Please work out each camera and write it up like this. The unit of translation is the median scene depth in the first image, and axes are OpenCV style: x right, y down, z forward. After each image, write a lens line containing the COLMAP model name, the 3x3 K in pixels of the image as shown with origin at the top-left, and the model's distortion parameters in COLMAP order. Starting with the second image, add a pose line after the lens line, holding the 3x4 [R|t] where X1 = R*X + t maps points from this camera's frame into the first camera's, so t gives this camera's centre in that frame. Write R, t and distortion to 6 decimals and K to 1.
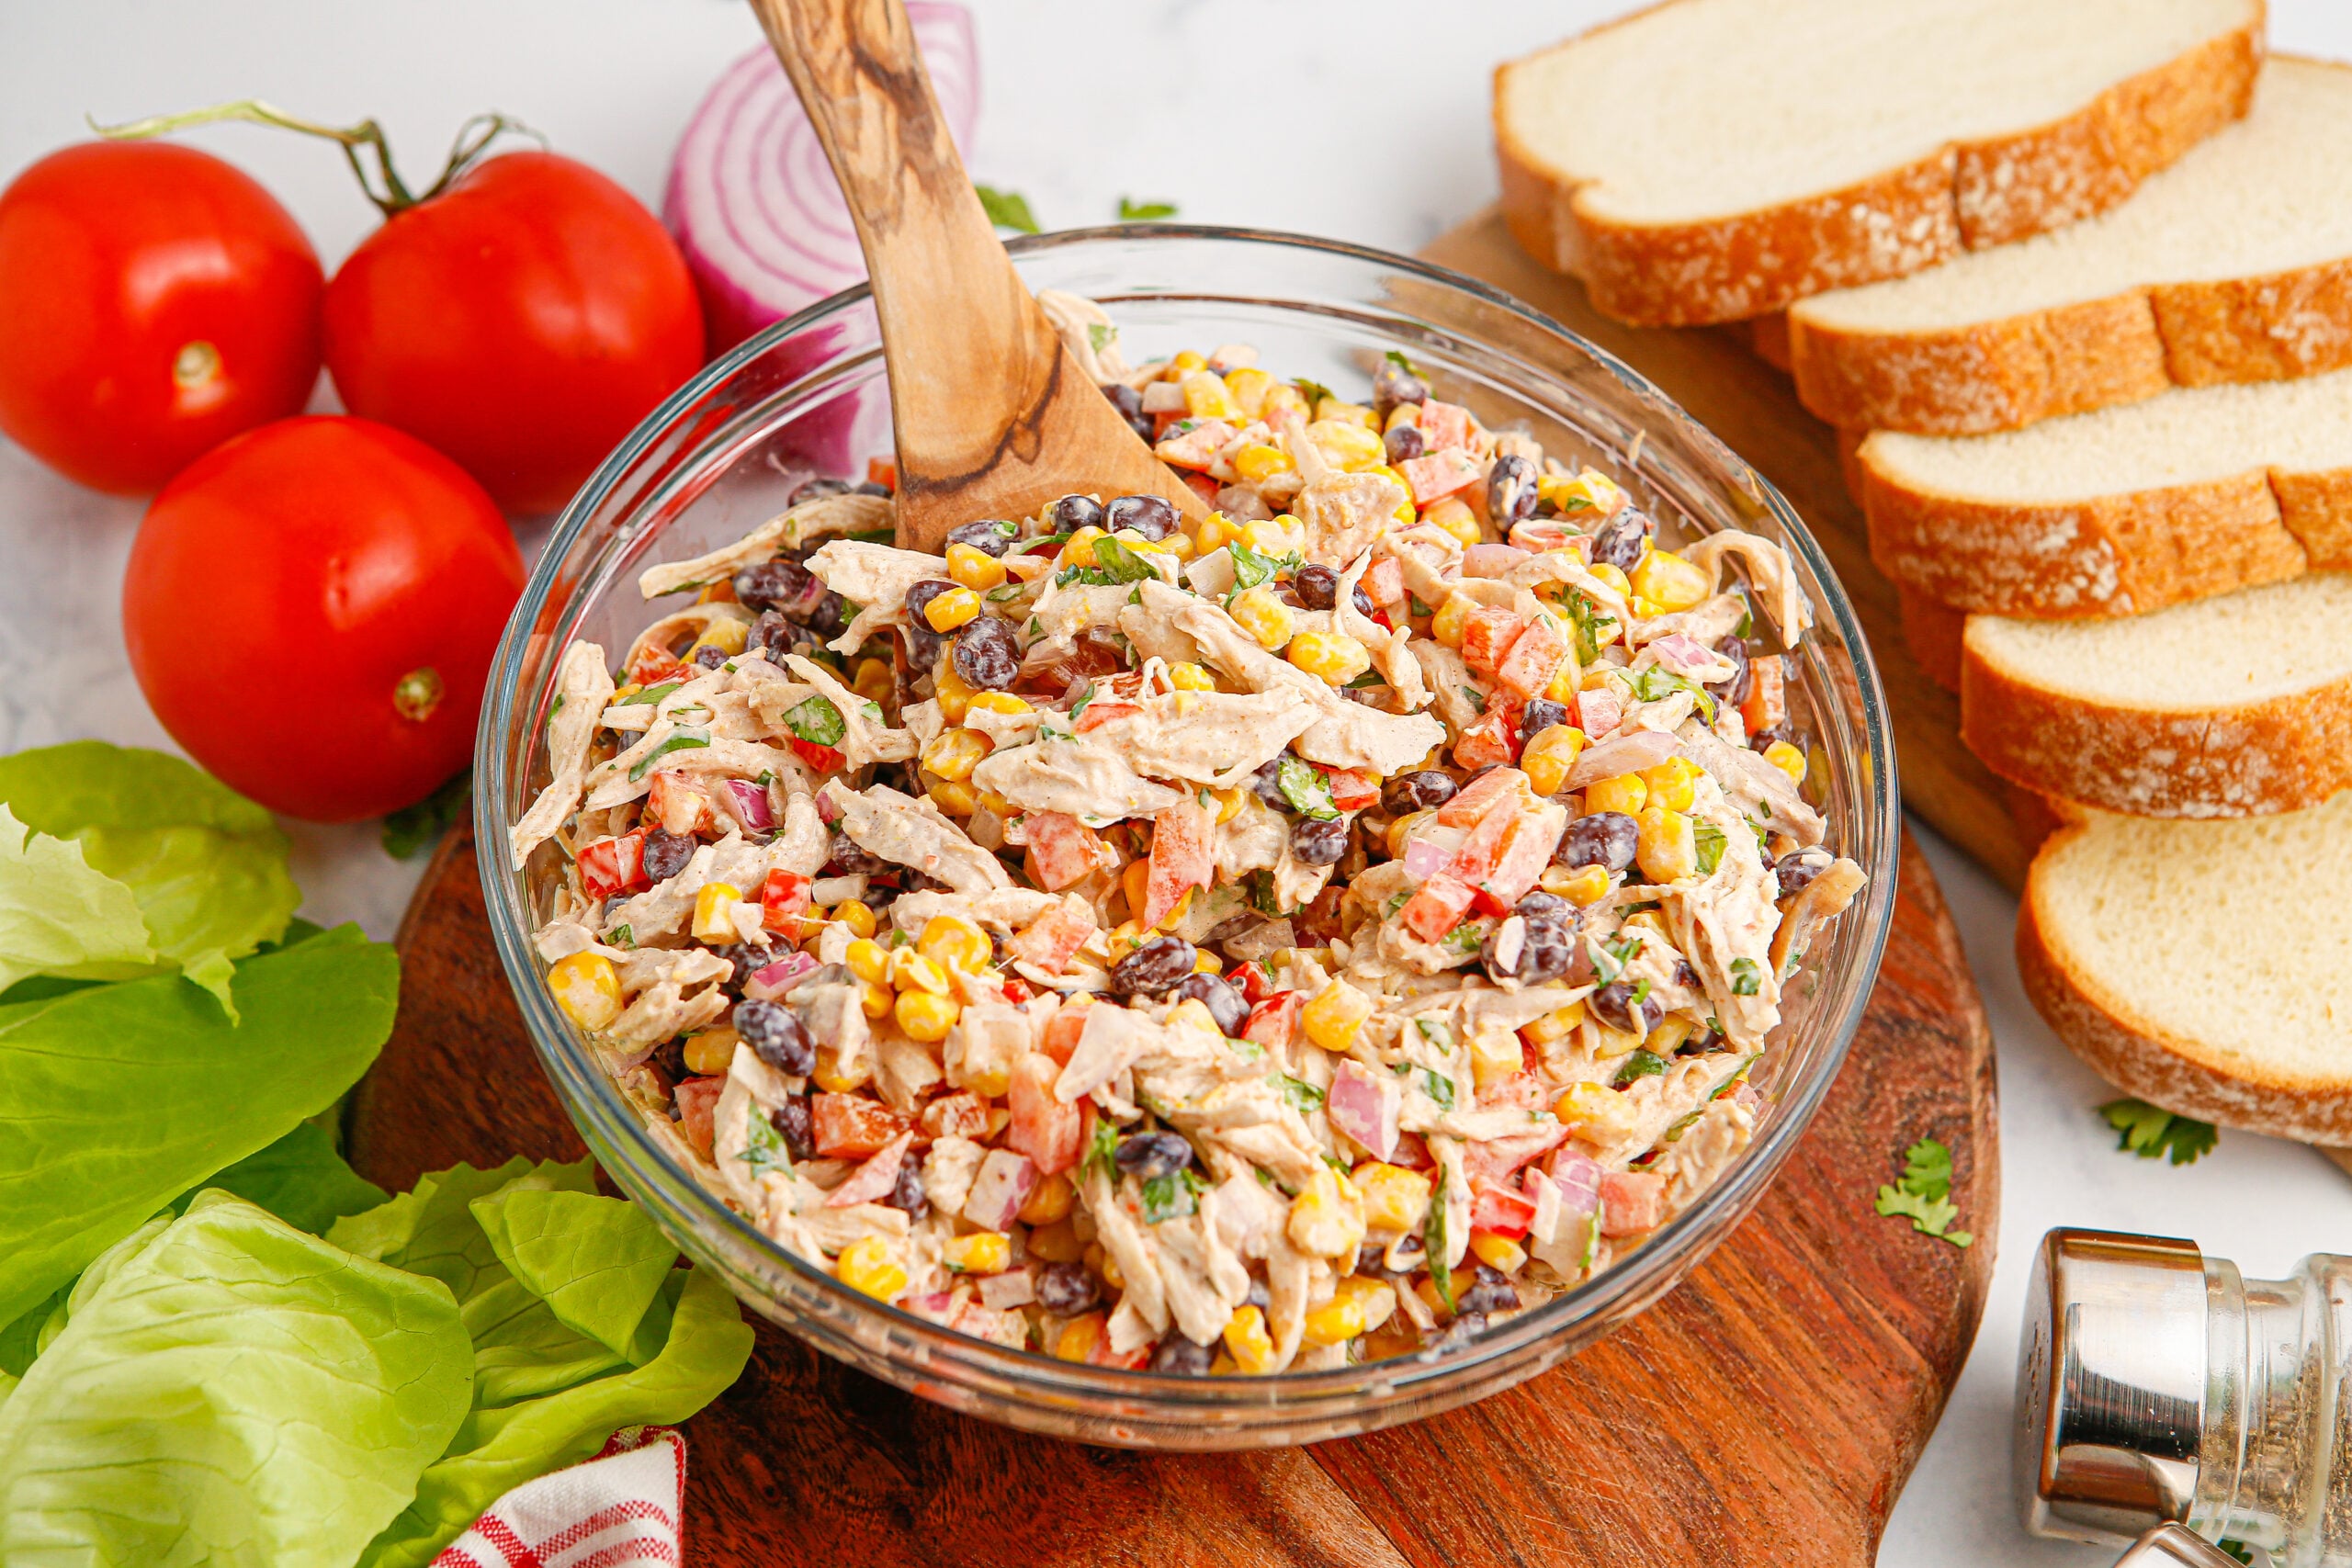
lens RADIAL K [[4258.1, 0, 1142.0], [0, 4258.1, 840.0], [0, 0, 1]] dist [0.116804, 0.000000]
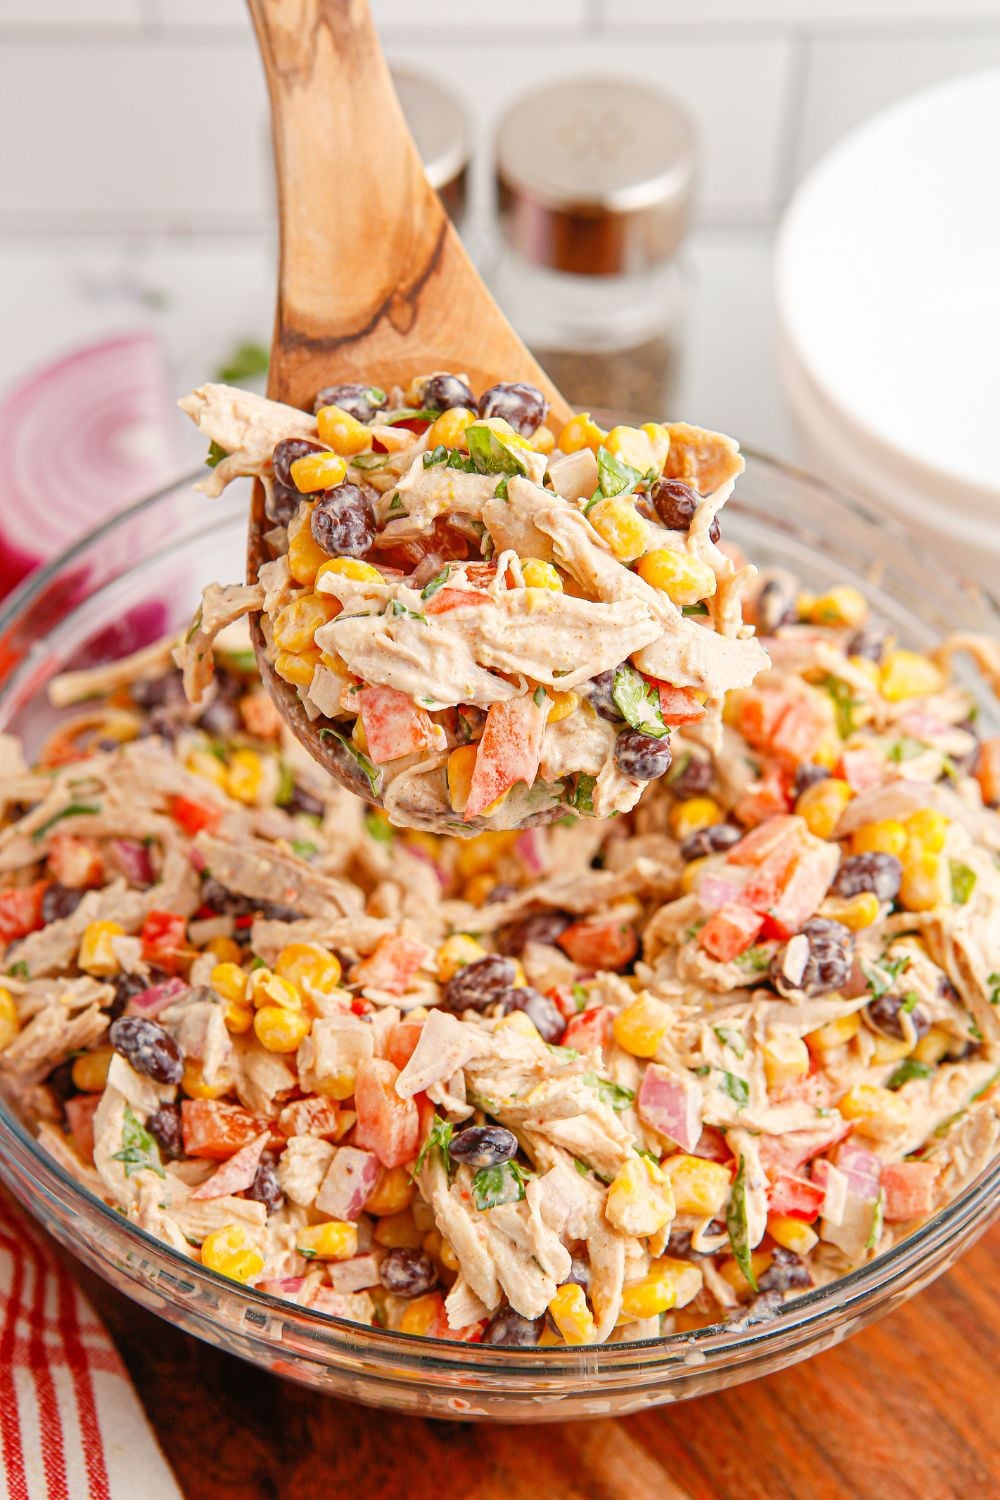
lens RADIAL K [[2715.9, 0, 488.6], [0, 2715.9, 751.1], [0, 0, 1]] dist [0.116804, 0.000000]
pose [[0.999913, -0.012389, 0.004465, 0.001915], [0.012821, 0.993242, -0.115352, 0.051942], [-0.003006, 0.115399, 0.993315, 0.272306]]
